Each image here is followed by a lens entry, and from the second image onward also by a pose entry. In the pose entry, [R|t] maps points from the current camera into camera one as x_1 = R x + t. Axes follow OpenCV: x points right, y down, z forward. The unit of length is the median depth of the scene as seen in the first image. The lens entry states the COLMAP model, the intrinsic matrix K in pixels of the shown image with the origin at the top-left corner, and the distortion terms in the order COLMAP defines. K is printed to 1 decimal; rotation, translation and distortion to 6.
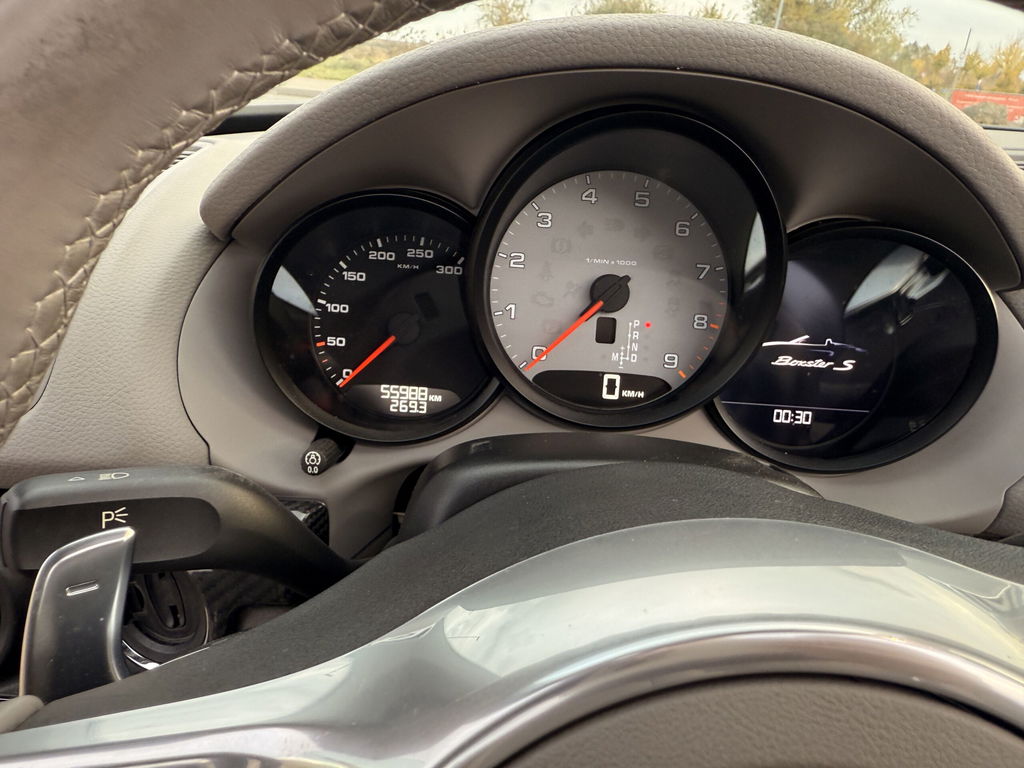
lens RADIAL K [[724.3, 0, 502.7], [0, 724.3, 384.1], [0, 0, 1]] dist [0.011490, -0.020181]
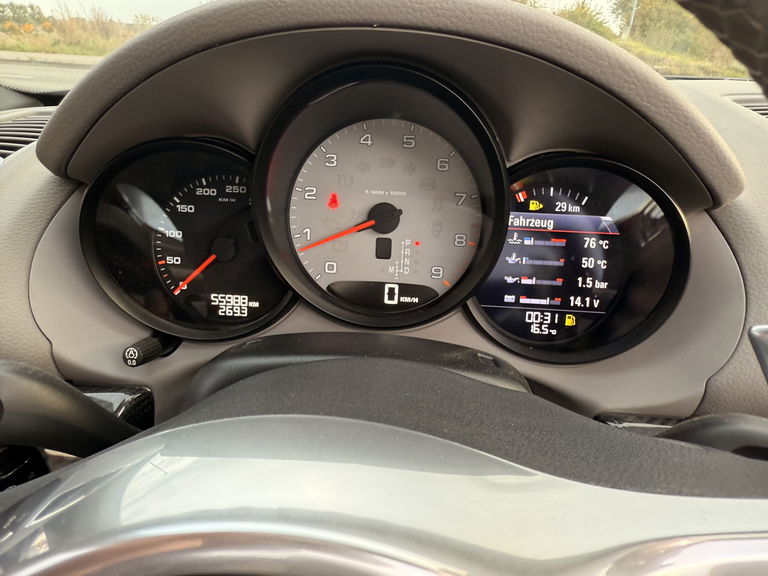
lens RADIAL K [[543.2, 0, 386.7], [0, 543.2, 290.0], [0, 0, 1]] dist [0.011490, -0.020181]
pose [[0.997762, -0.008988, -0.066263, 0.209711], [0.008793, 0.999956, -0.003229, -0.000154], [0.066289, 0.002639, 0.997797, 0.077570]]
